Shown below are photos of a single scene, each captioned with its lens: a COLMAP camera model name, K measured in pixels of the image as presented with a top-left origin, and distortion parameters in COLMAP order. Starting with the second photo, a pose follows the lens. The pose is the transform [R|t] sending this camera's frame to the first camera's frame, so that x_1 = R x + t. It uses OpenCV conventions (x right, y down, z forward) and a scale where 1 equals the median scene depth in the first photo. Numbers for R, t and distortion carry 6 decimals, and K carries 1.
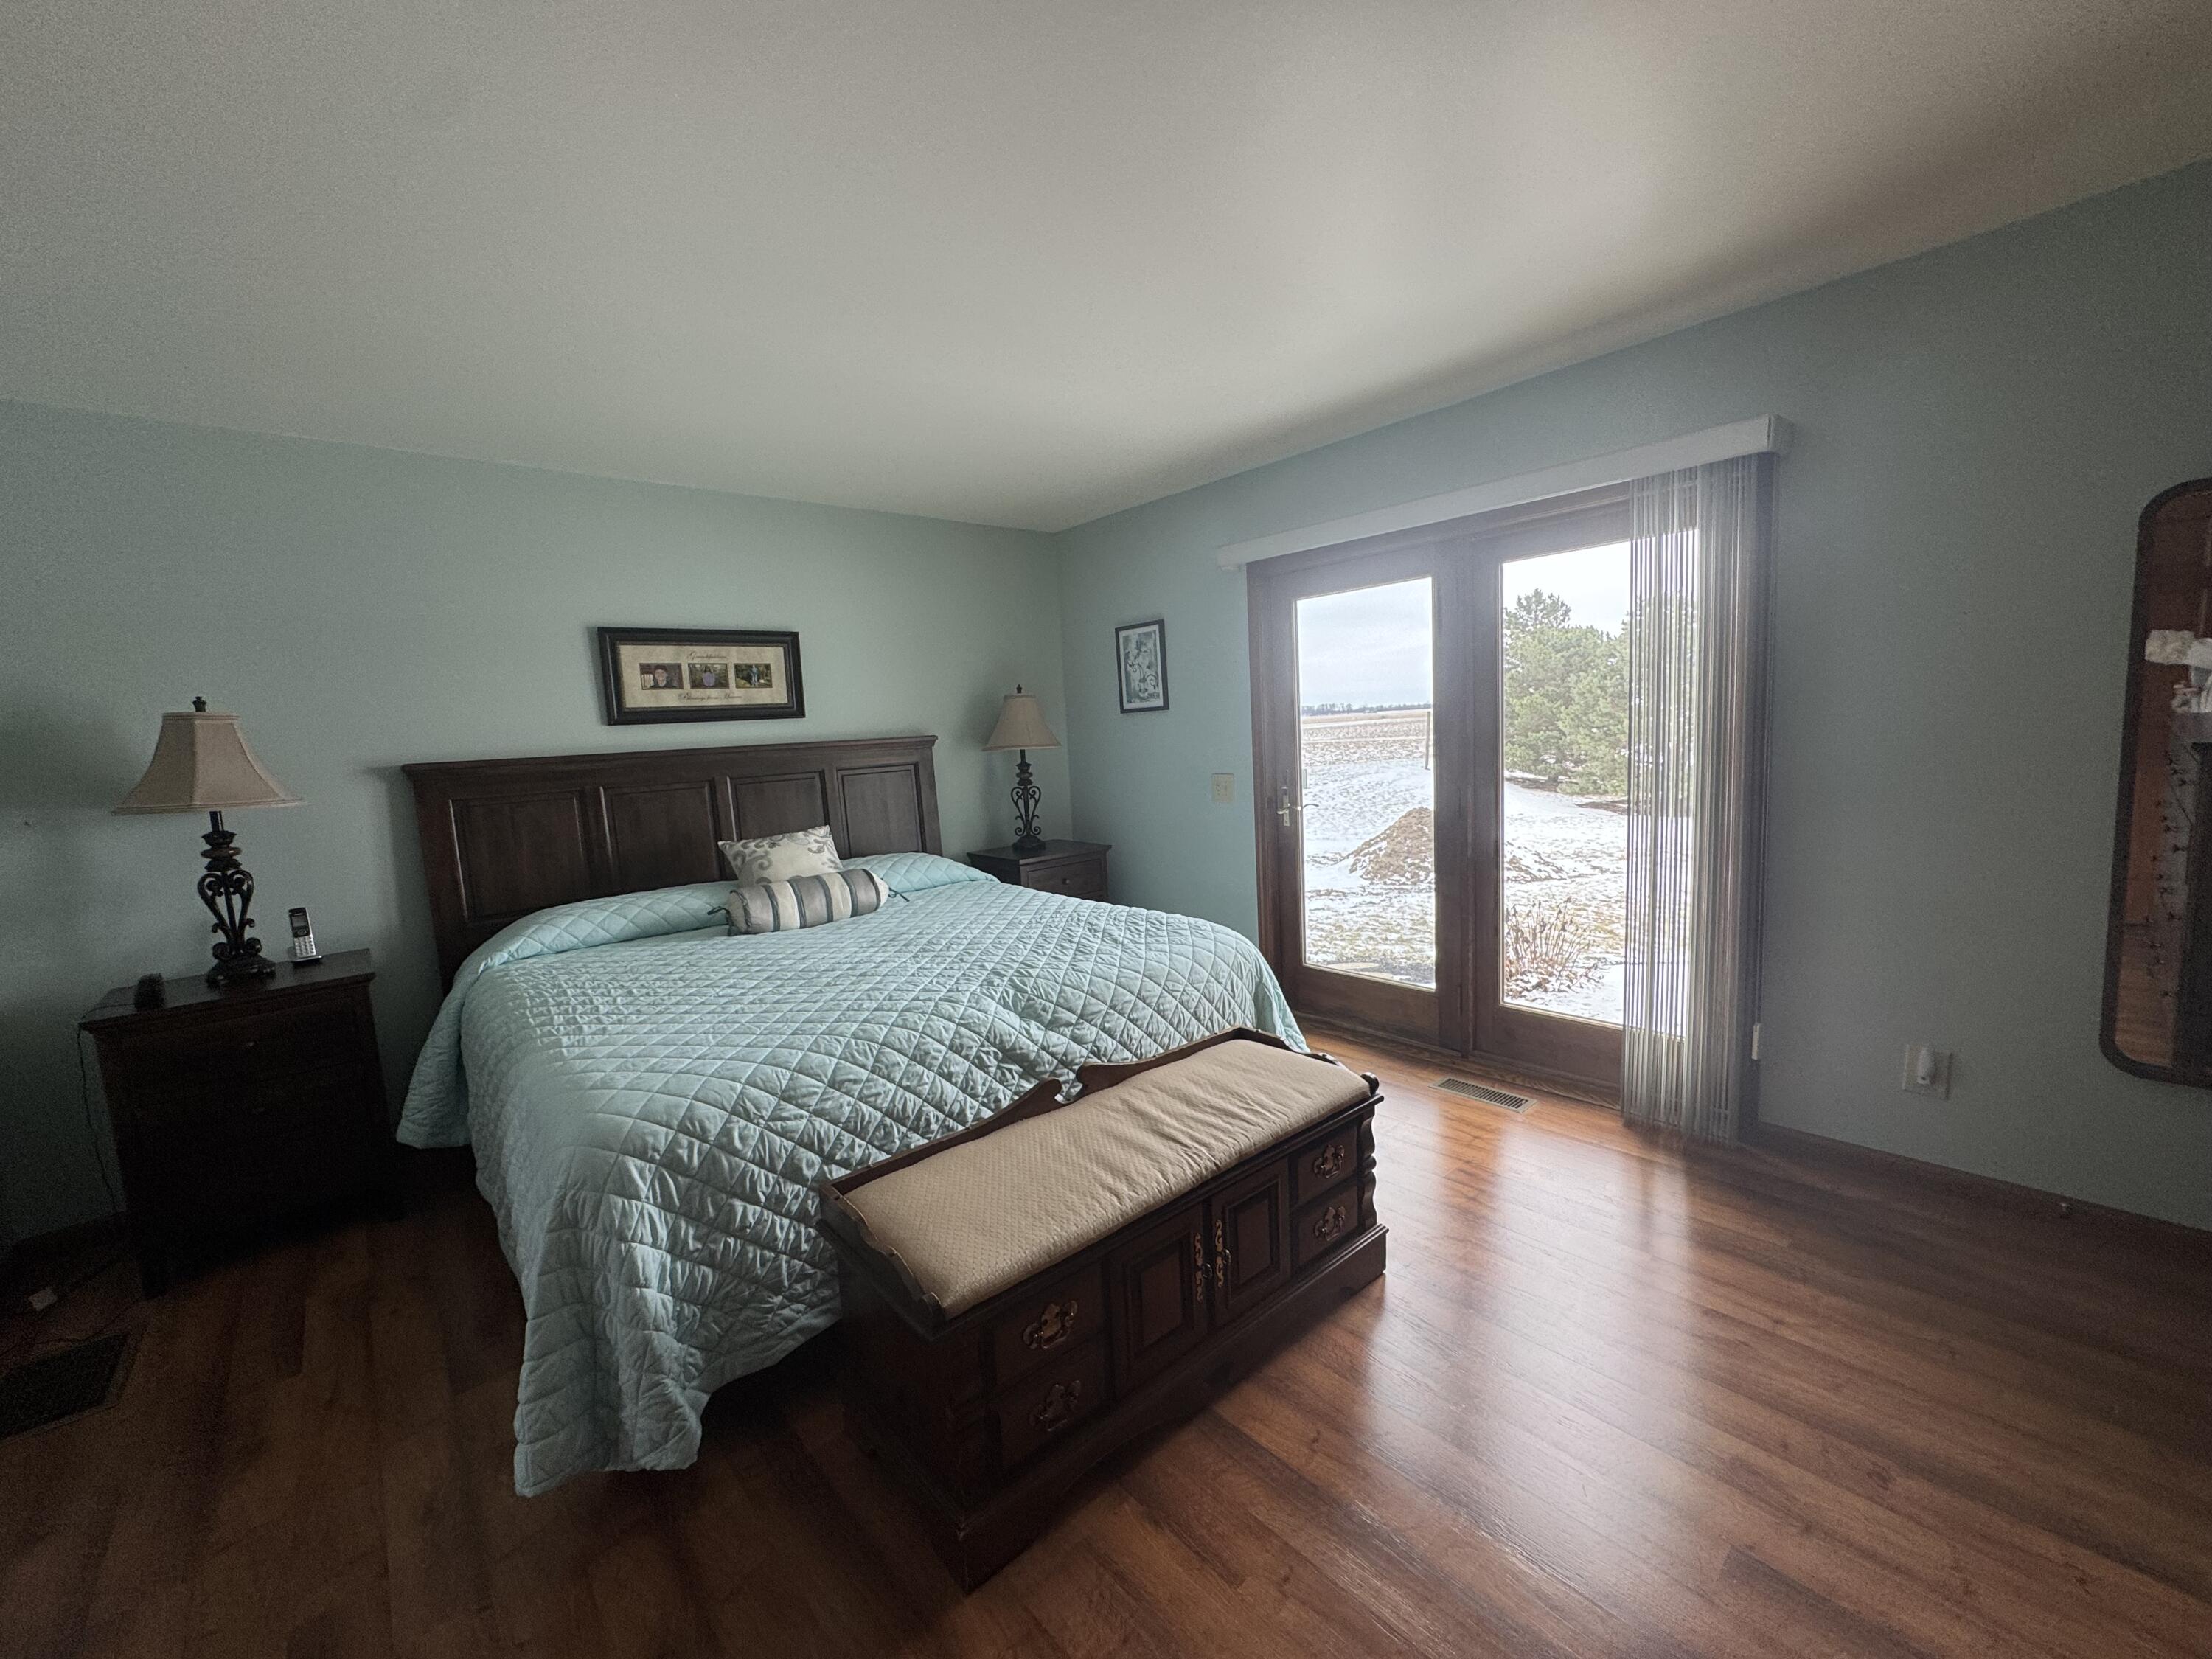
lens RADIAL K [[875.7, 0, 1106.0], [0, 875.7, 829.5], [0, 0, 1]] dist [-0.019431, 0.000115]
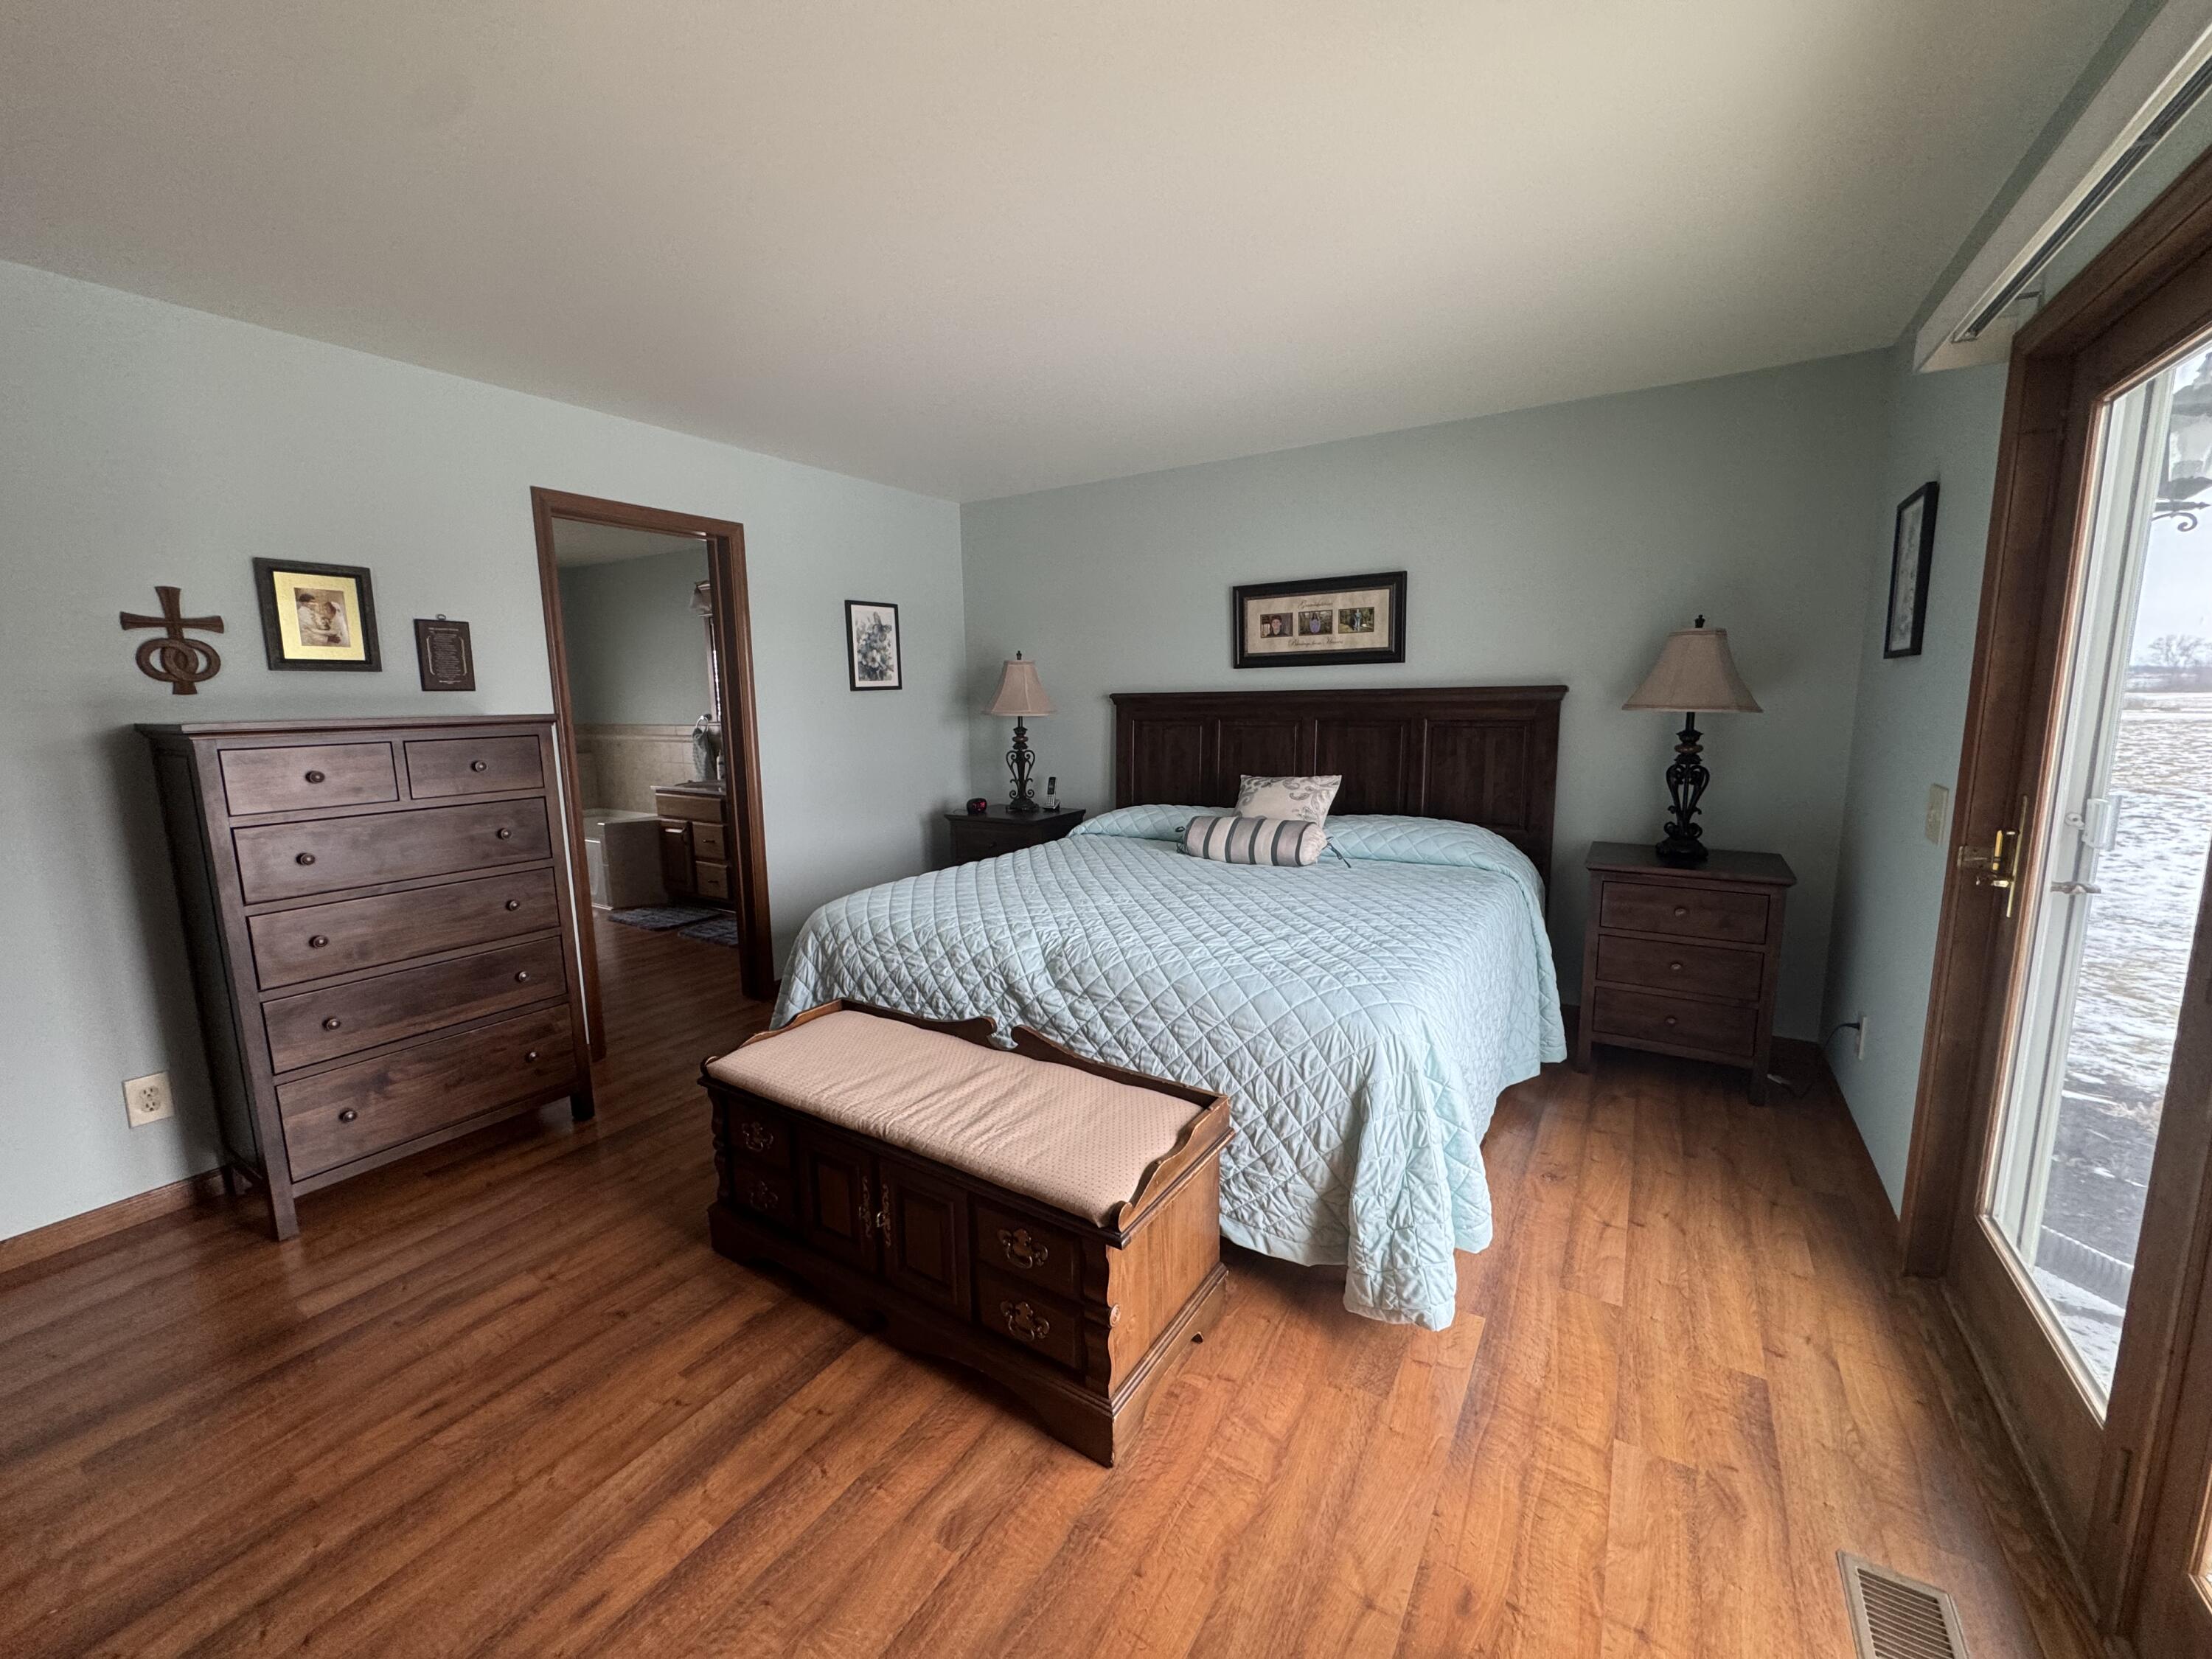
lens RADIAL K [[879.9, 0, 1103.6], [0, 879.9, 827.3], [0, 0, 1]] dist [-0.002727, 0.000409]
pose [[0.280573, 0.191161, -0.940604, 0.823401], [-0.108134, 0.980023, 0.166916, -0.125729], [0.953722, 0.054880, 0.295639, 0.681686]]
